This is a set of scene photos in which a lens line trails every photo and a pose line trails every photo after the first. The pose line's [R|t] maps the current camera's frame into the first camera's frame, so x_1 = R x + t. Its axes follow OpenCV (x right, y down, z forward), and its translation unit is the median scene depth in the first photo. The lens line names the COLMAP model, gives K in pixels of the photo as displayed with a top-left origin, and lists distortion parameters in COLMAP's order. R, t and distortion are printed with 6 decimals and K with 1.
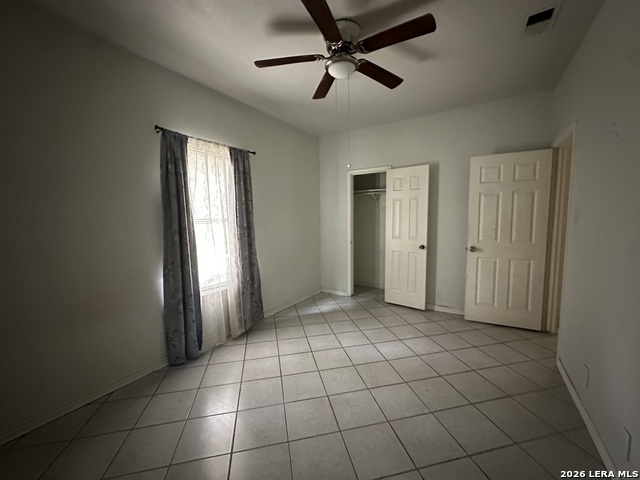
lens RADIAL K [[258.1, 0, 320.3], [0, 258.1, 242.8], [0, 0, 1]] dist [-0.002042, -0.000335]
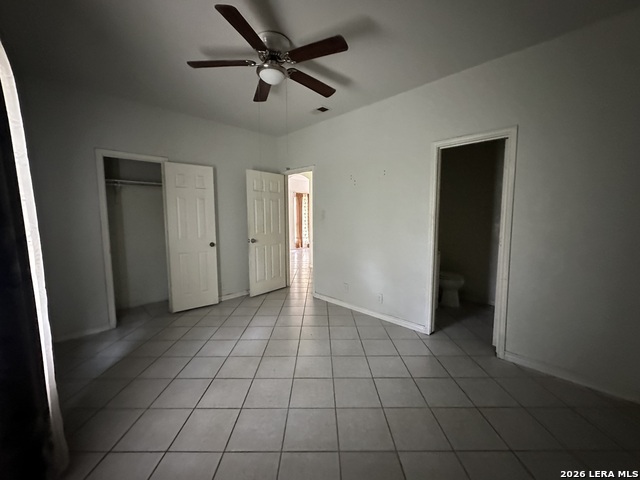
lens RADIAL K [[258.1, 0, 321.2], [0, 258.1, 243.0], [0, 0, 1]] dist [-0.002042, -0.000335]
pose [[0.205804, -0.094497, 0.974020, -0.565252], [0.100064, 0.992142, 0.075112, -0.025481], [-0.973464, 0.082006, 0.213642, 0.361419]]
